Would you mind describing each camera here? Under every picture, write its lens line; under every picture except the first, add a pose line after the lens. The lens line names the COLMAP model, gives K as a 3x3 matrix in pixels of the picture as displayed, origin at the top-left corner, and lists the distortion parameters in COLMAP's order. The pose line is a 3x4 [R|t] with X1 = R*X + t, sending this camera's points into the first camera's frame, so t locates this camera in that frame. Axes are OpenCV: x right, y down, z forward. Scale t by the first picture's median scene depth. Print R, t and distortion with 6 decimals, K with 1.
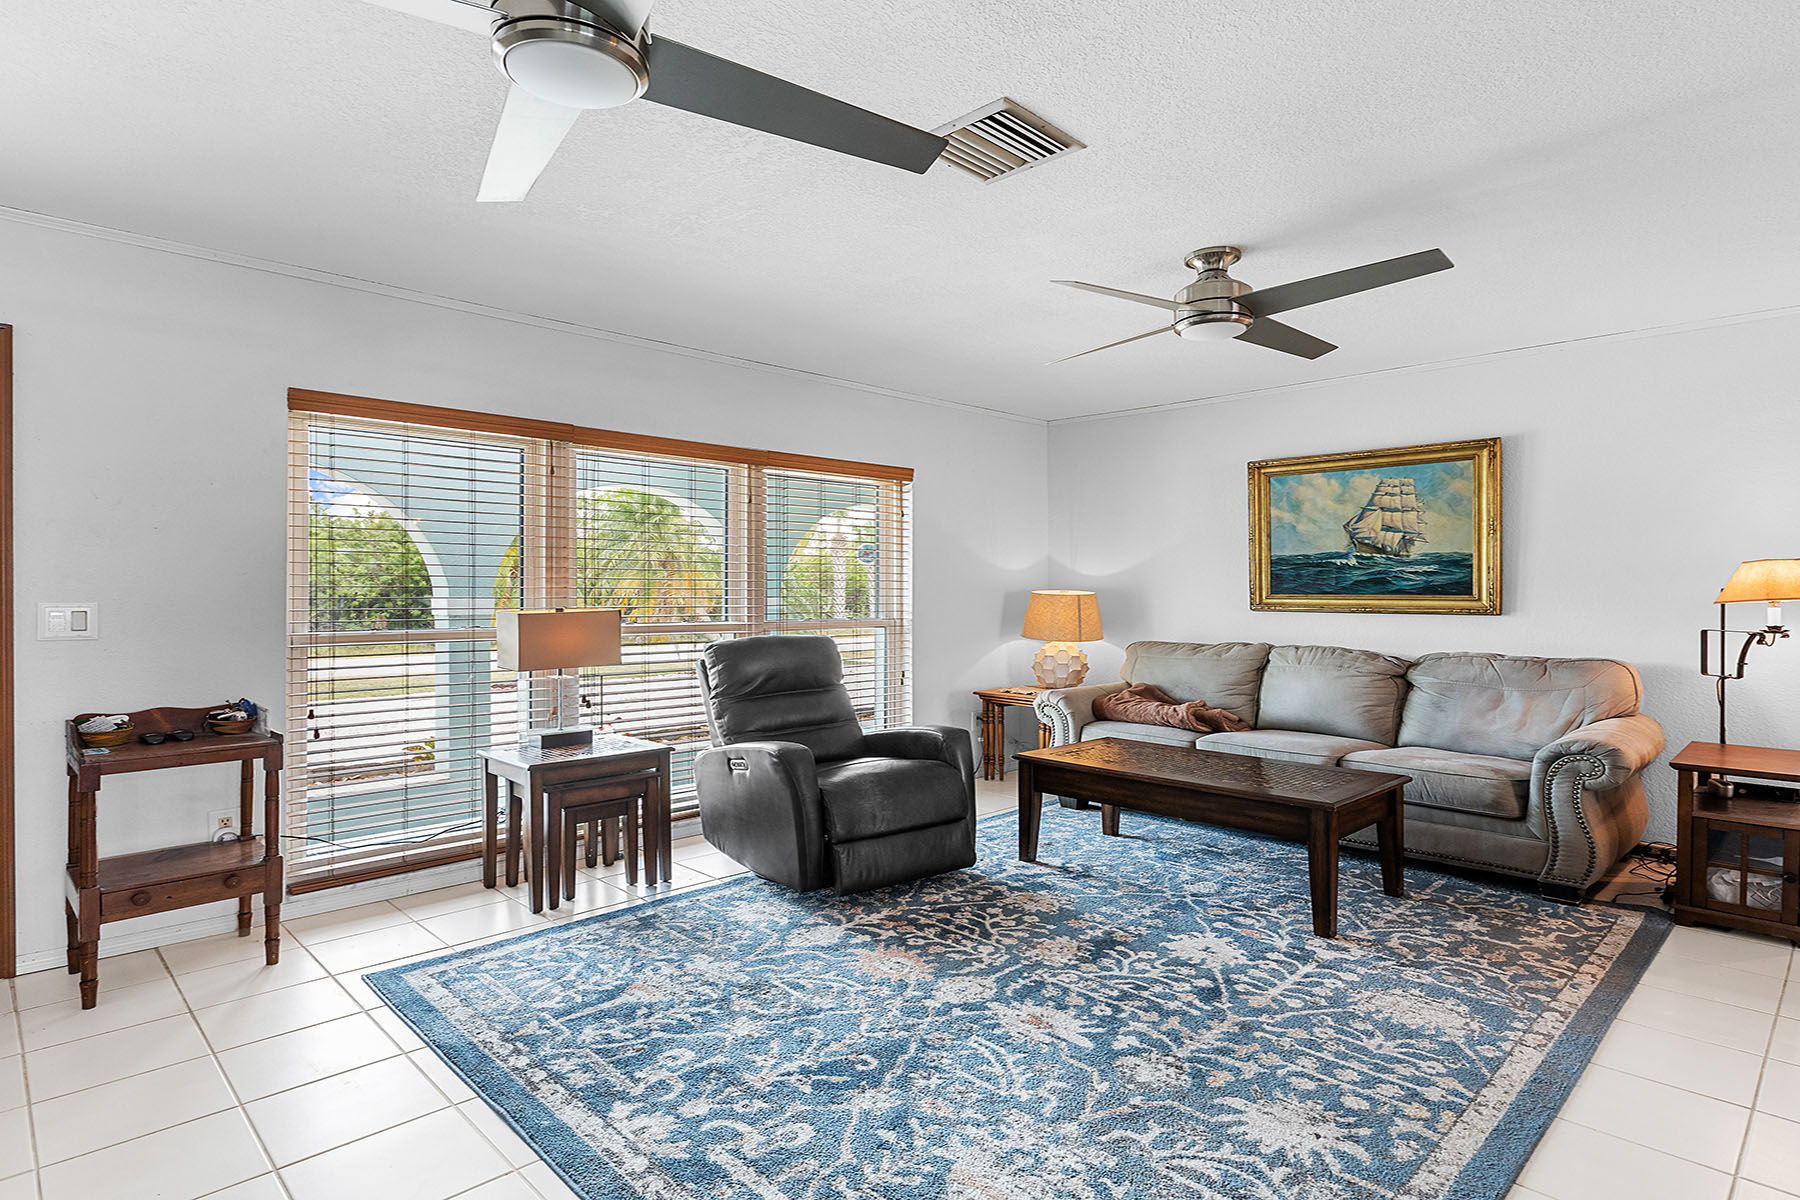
lens RADIAL K [[958.4, 0, 908.8], [0, 958.4, 587.7], [0, 0, 1]] dist [0.001651, 0.000162]
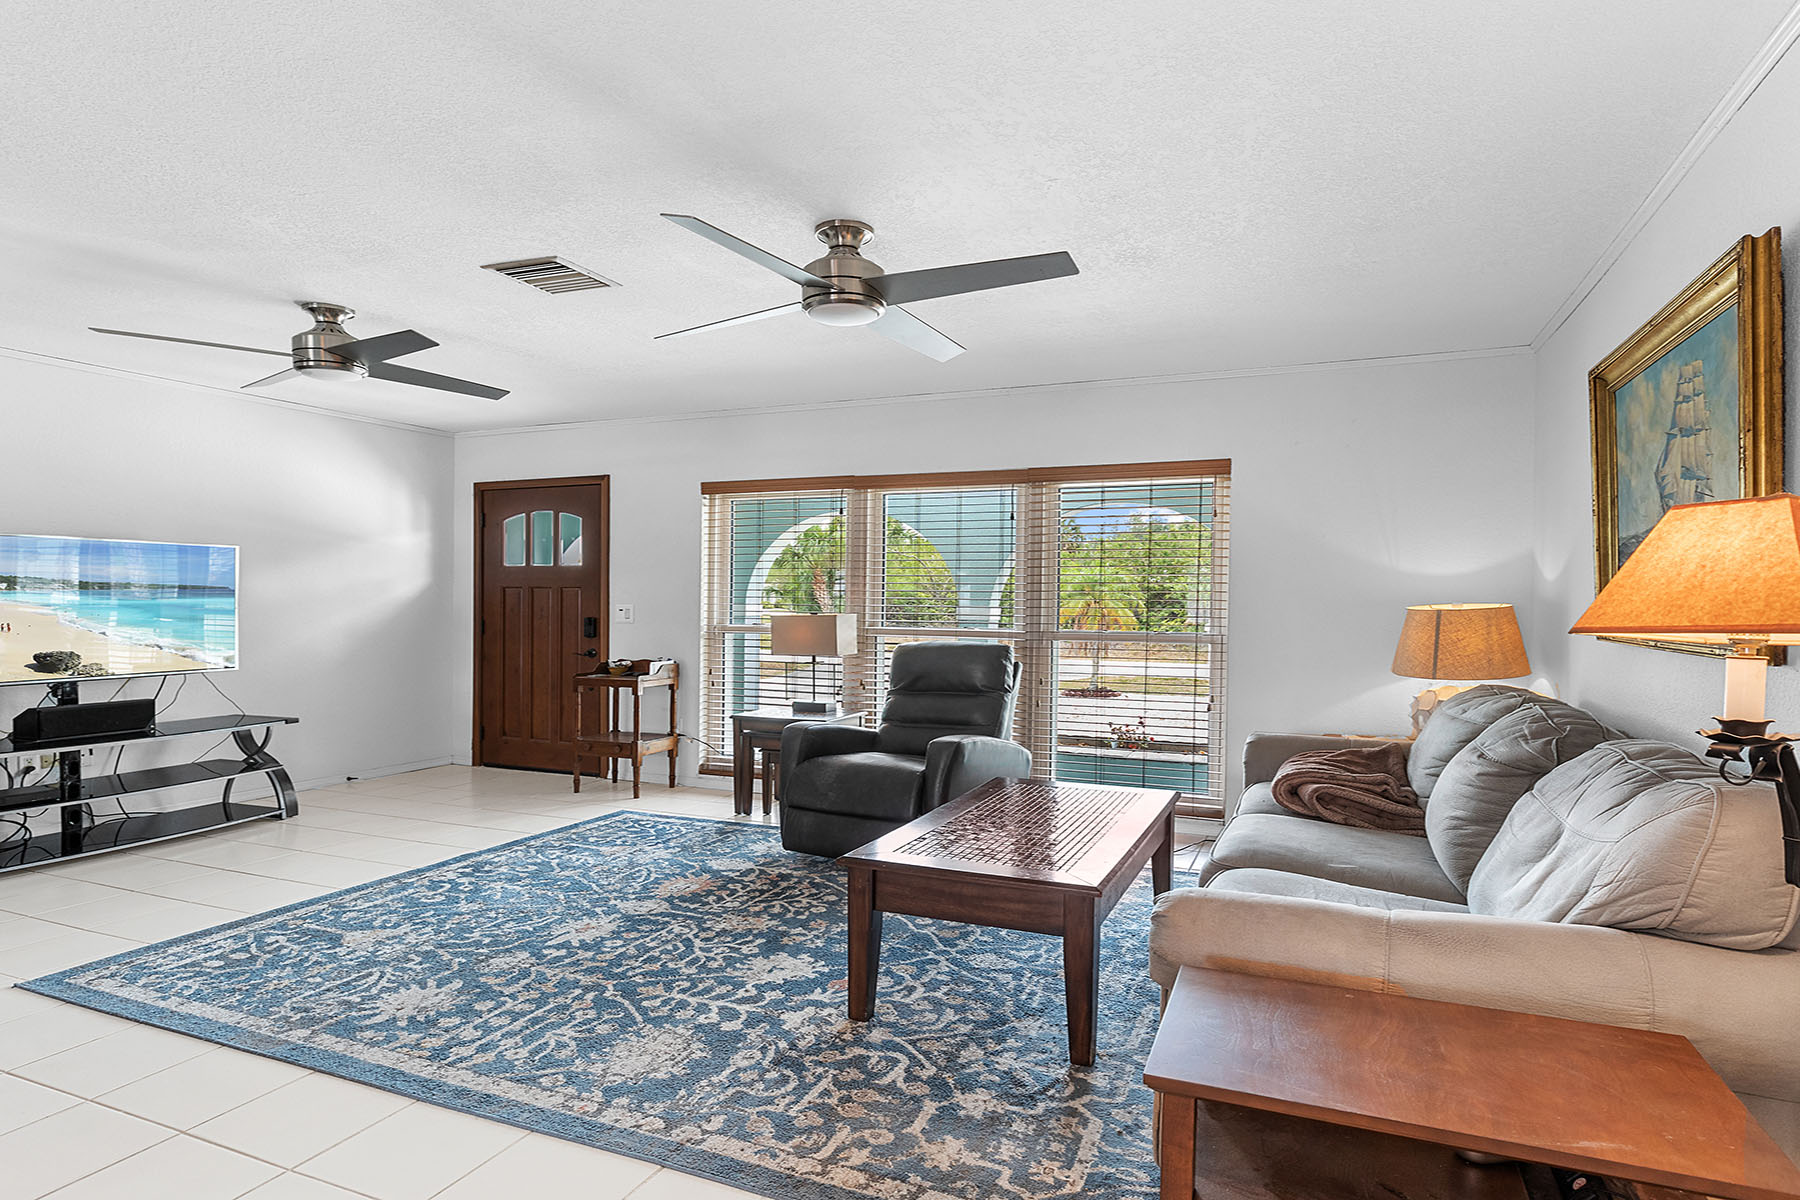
lens RADIAL K [[978.2, 0, 919.5], [0, 978.2, 640.0], [0, 0, 1]] dist [0.000555, 0.000679]
pose [[0.387243, 0.038530, -0.921172, 1.205345], [-0.003562, 0.999181, 0.040295, 0.002344], [0.921971, -0.012322, 0.387063, 0.714236]]
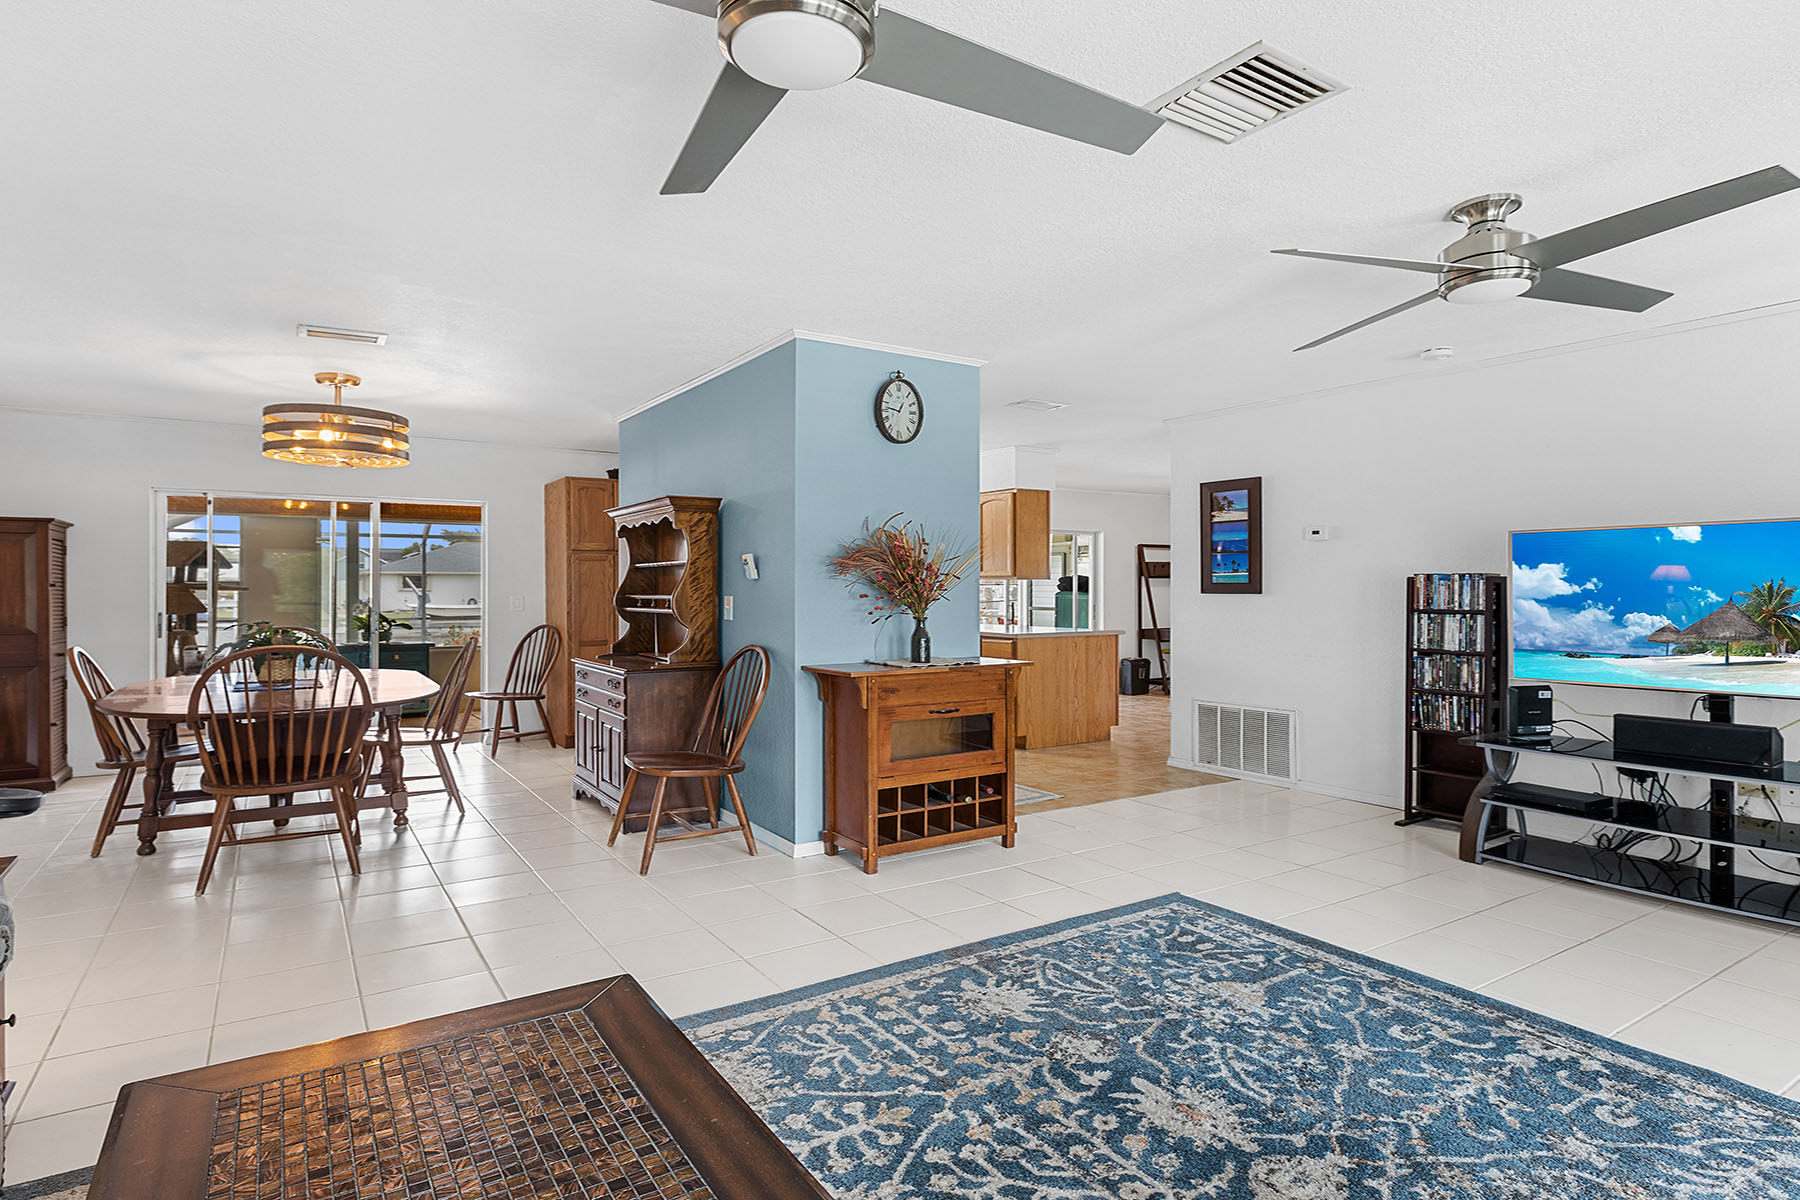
lens RADIAL K [[958.4, 0, 908.8], [0, 958.4, 587.7], [0, 0, 1]] dist [0.001651, 0.000162]
pose [[-0.981075, -0.000725, 0.193628, 0.168102], [-0.002512, 0.999956, -0.008986, 0.006712], [-0.193613, -0.009302, -0.981034, 1.467563]]
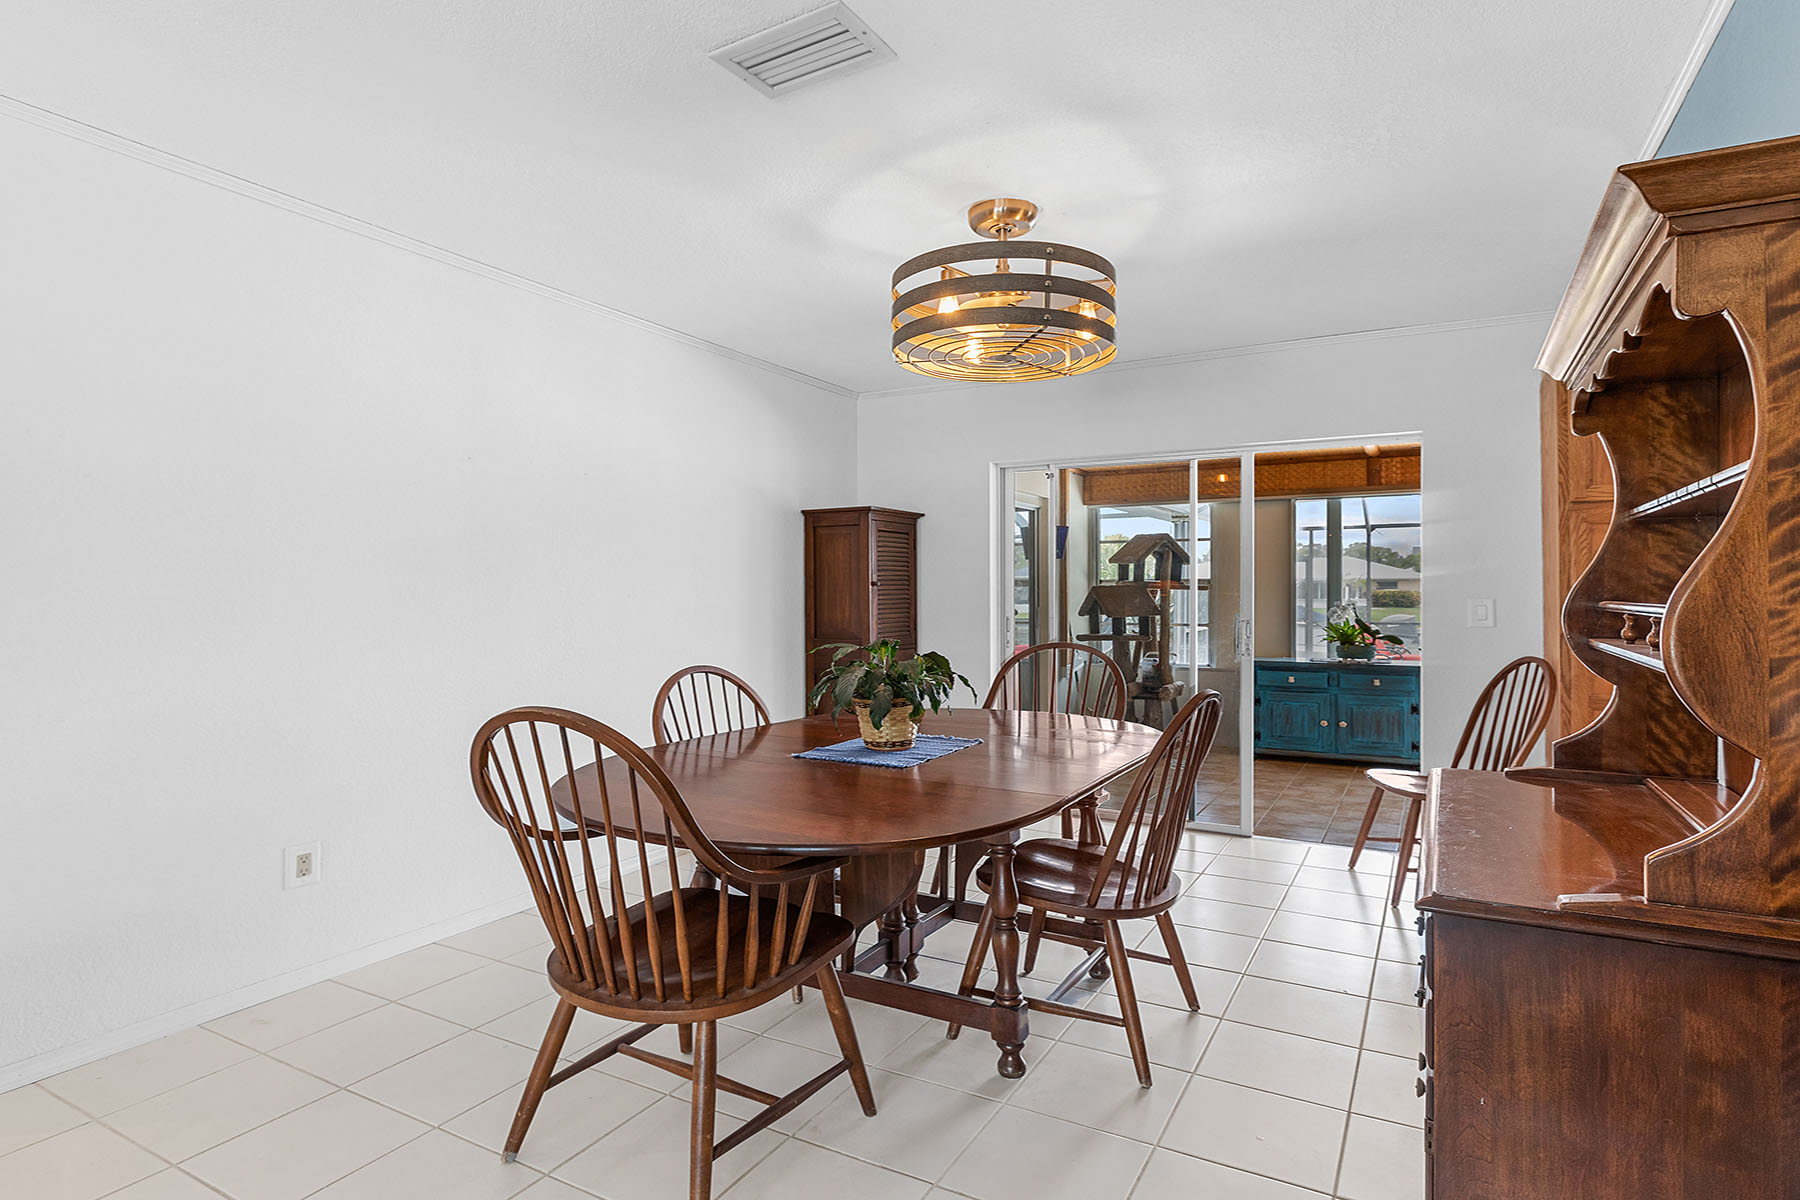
lens RADIAL K [[958.4, 0, 908.8], [0, 958.4, 587.7], [0, 0, 1]] dist [0.001651, 0.000162]
pose [[-0.287837, 0.003885, 0.957672, 0.581686], [-0.000508, 0.999991, -0.004210, 0.001193], [-0.957679, -0.001698, -0.287833, 0.456128]]
